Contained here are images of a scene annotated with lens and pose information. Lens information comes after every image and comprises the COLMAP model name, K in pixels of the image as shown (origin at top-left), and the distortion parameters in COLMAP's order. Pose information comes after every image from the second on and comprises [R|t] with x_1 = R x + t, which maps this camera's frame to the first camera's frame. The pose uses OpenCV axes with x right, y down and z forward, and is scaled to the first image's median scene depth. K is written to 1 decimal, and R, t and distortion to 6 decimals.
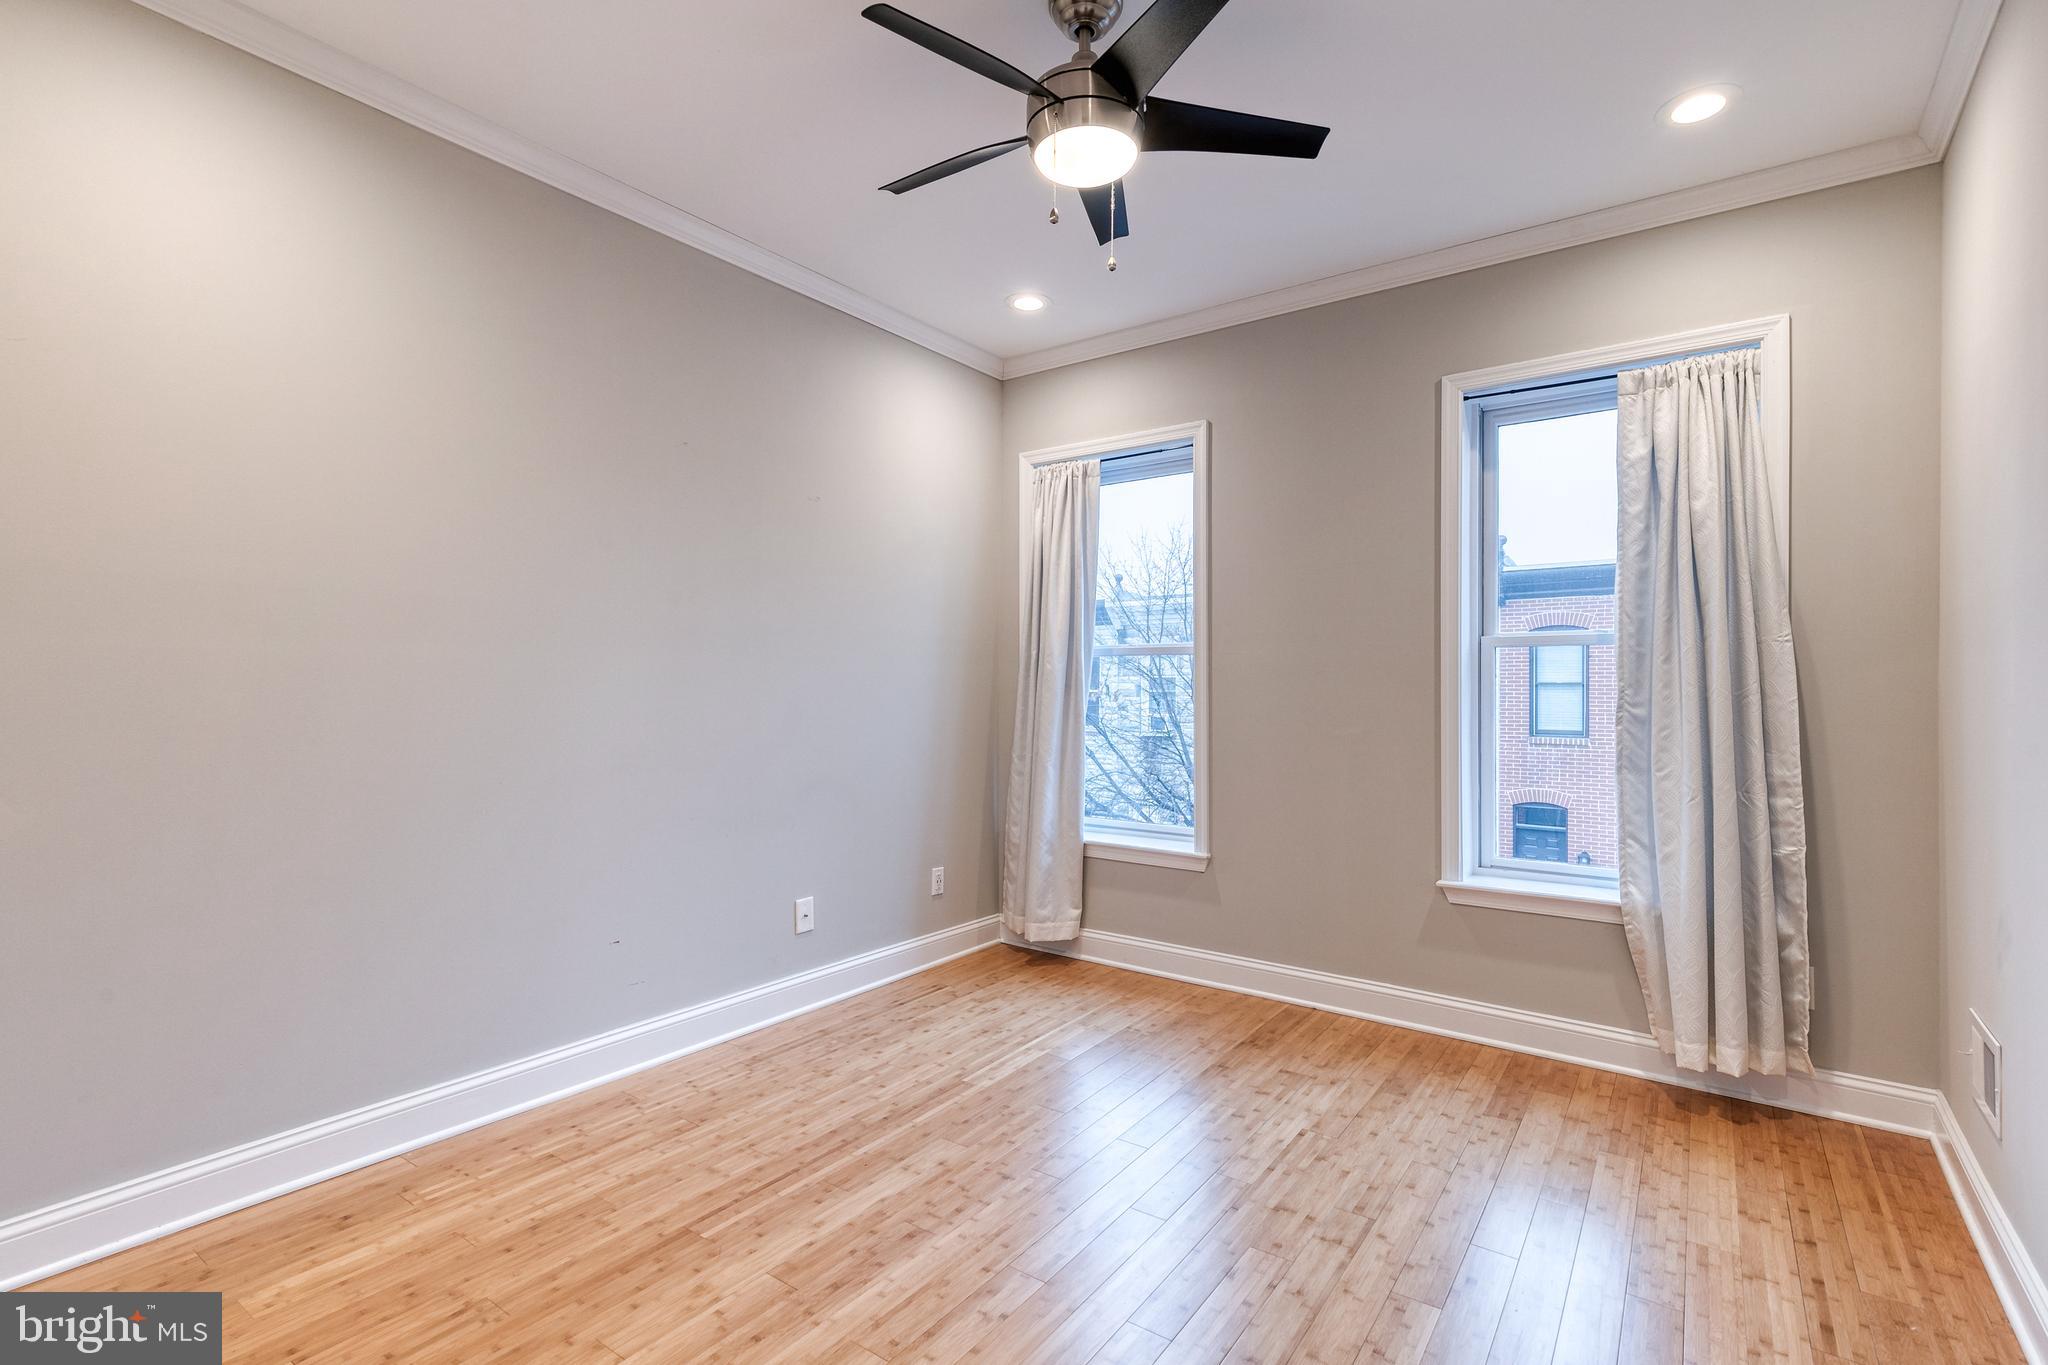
lens RADIAL K [[937.4, 0, 1040.5], [0, 937.4, 688.0], [0, 0, 1]] dist [0.009770, -0.000636]
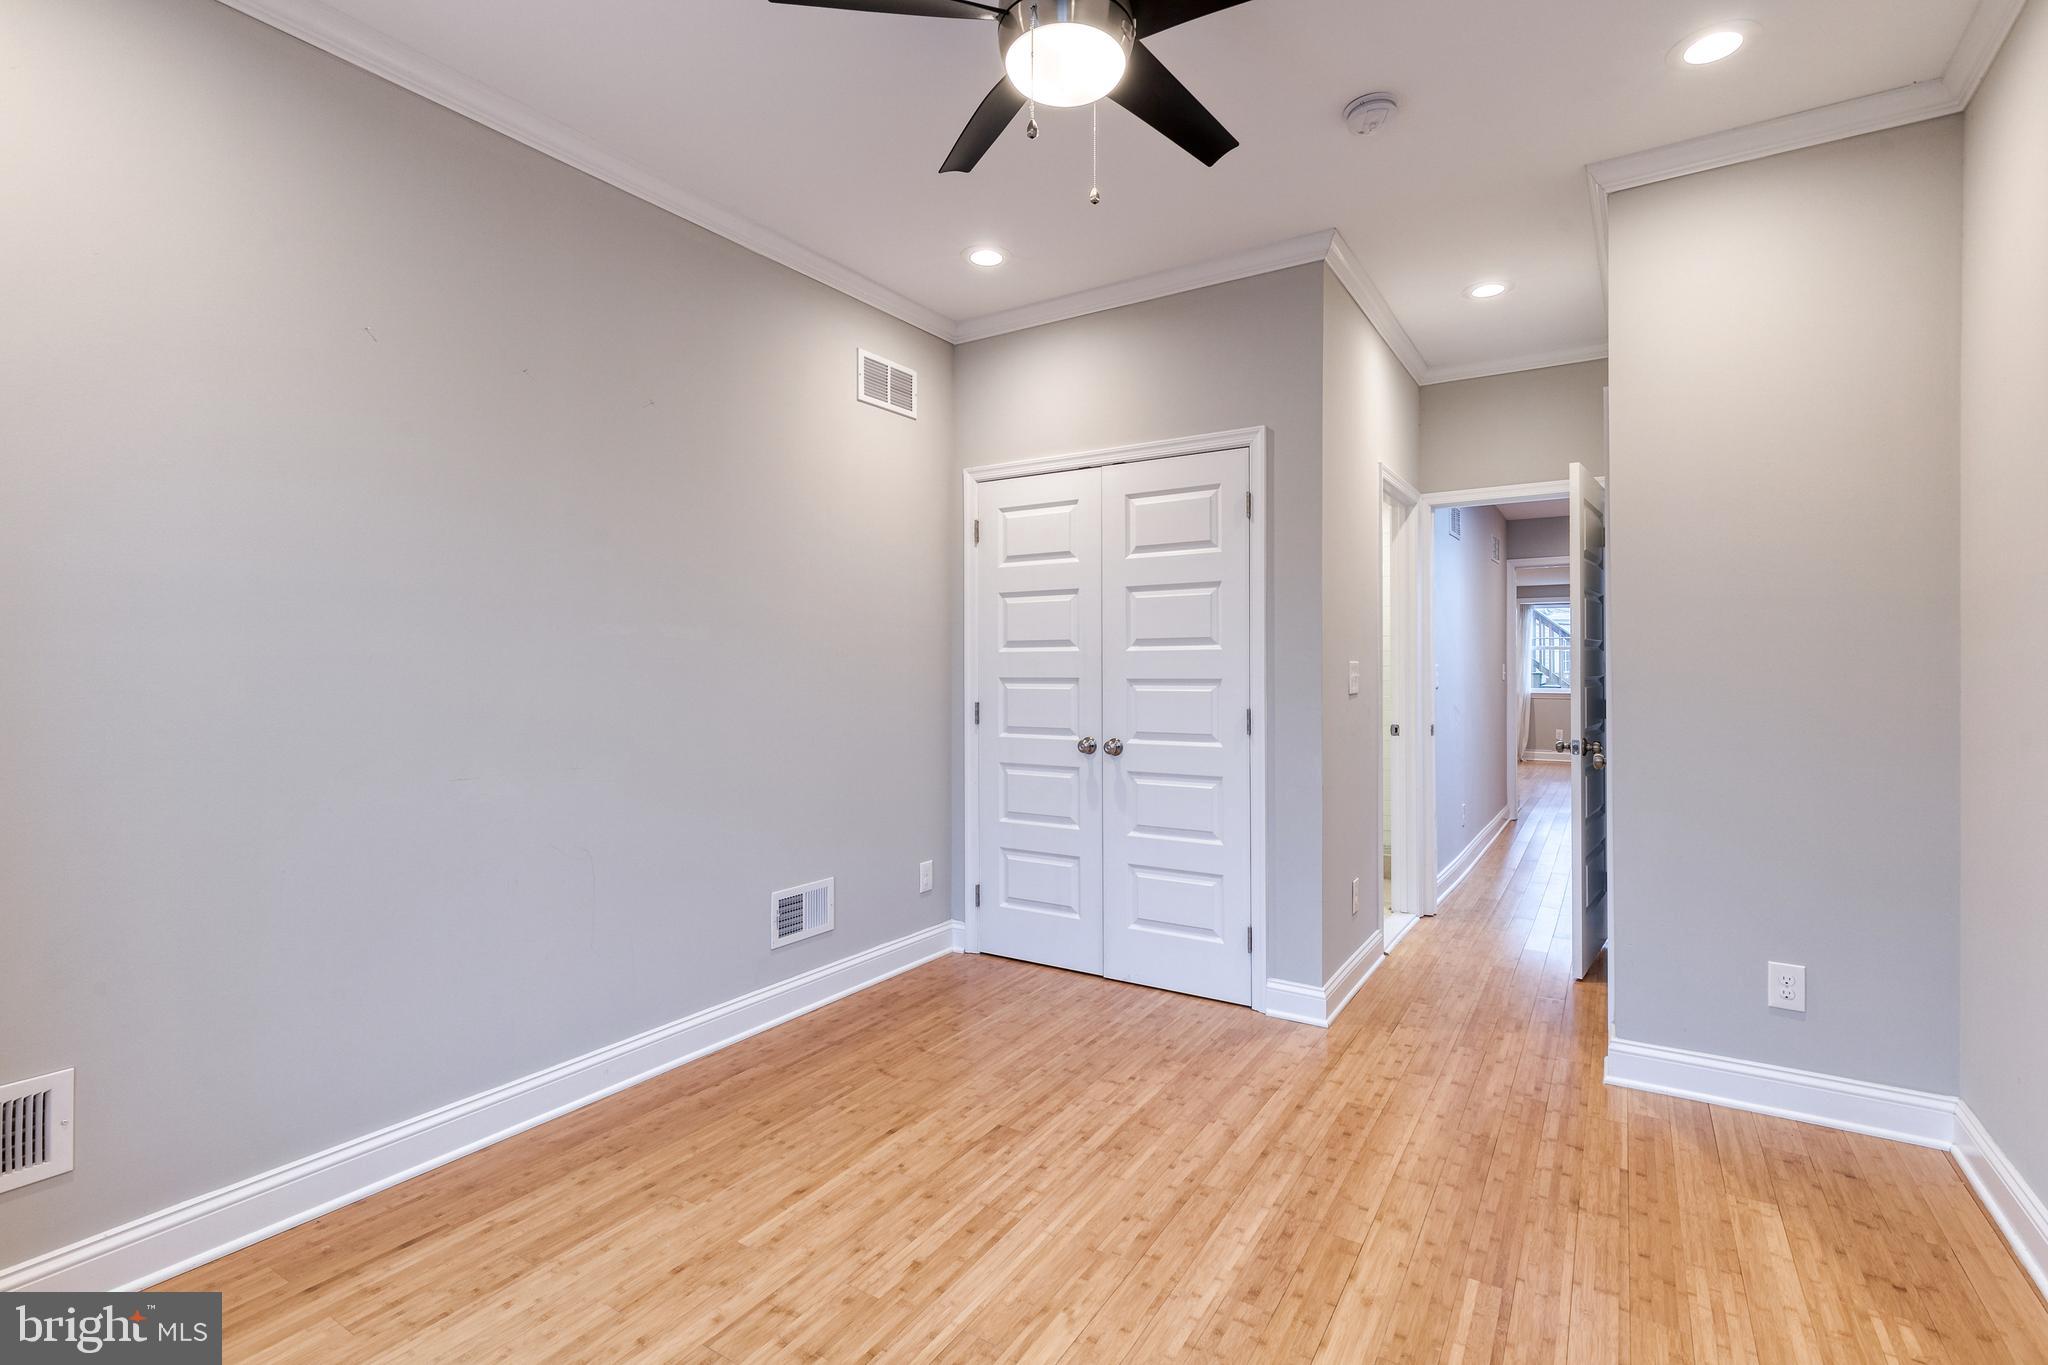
lens RADIAL K [[937.4, 0, 1040.5], [0, 937.4, 688.0], [0, 0, 1]] dist [0.009770, -0.000636]
pose [[-0.998204, -0.001610, -0.059884, 0.125677], [-0.002555, 0.999873, 0.015711, -0.010655], [0.059851, 0.015836, -0.998082, 1.957535]]
